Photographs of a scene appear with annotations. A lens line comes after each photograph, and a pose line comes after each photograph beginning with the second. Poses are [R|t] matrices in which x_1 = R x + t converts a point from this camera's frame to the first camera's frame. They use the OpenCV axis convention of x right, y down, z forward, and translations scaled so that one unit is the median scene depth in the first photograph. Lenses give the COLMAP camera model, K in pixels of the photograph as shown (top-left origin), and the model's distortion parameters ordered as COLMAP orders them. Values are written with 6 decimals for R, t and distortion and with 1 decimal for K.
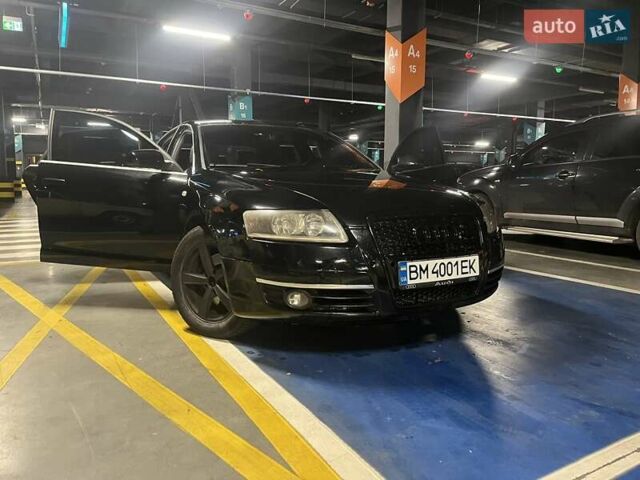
lens RADIAL K [[479.0, 0, 320.0], [0, 479.0, 240.0], [0, 0, 1]] dist [0.062893, -0.090744]
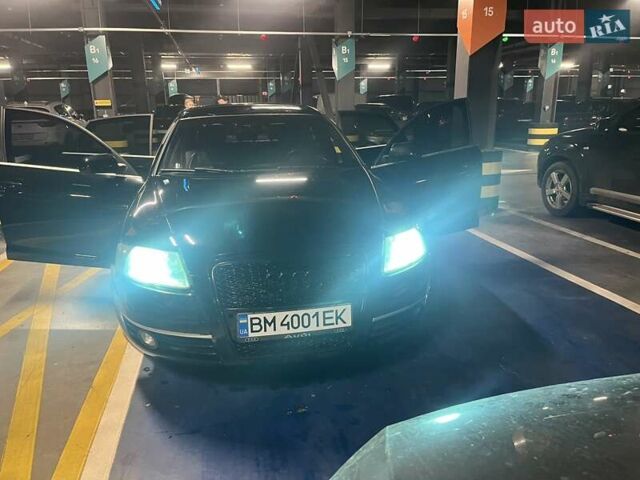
lens RADIAL K [[479.0, 0, 320.0], [0, 479.0, 240.0], [0, 0, 1]] dist [0.062893, -0.090744]
pose [[0.951961, 0.061730, -0.299933, 0.410439], [-0.018865, 0.989433, 0.143761, -0.164057], [0.305638, -0.131197, 0.943066, 0.122174]]
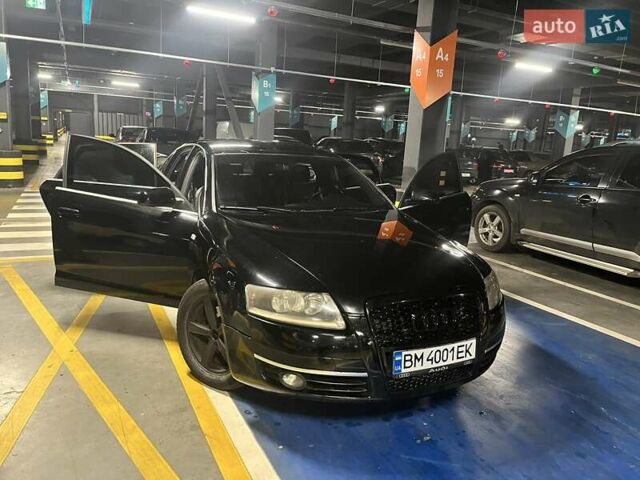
lens RADIAL K [[478.3, 0, 321.2], [0, 478.3, 246.1], [0, 0, 1]] dist [0.056713, -0.079174]
pose [[0.997453, 0.062511, -0.034357, 0.022019], [-0.059197, 0.994161, 0.090221, -0.178844], [0.039796, -0.087957, 0.995329, 0.002326]]
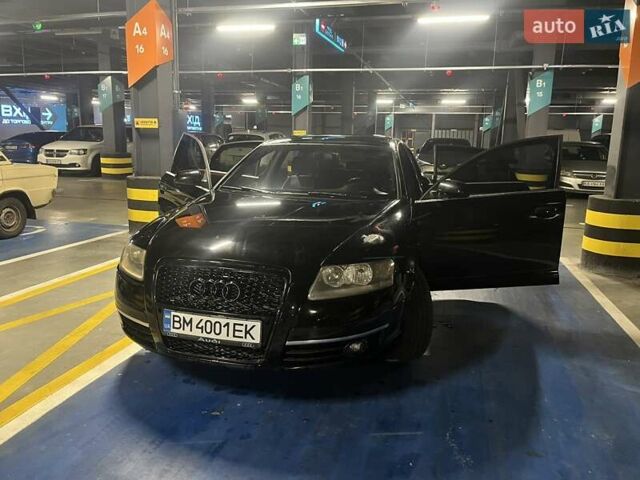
lens RADIAL K [[479.0, 0, 320.0], [0, 479.0, 240.0], [0, 0, 1]] dist [0.062893, -0.090744]
pose [[0.716801, 0.151789, -0.680556, 0.780429], [-0.108308, 0.988410, 0.106375, -0.180742], [0.688815, -0.002540, 0.724933, 0.315381]]
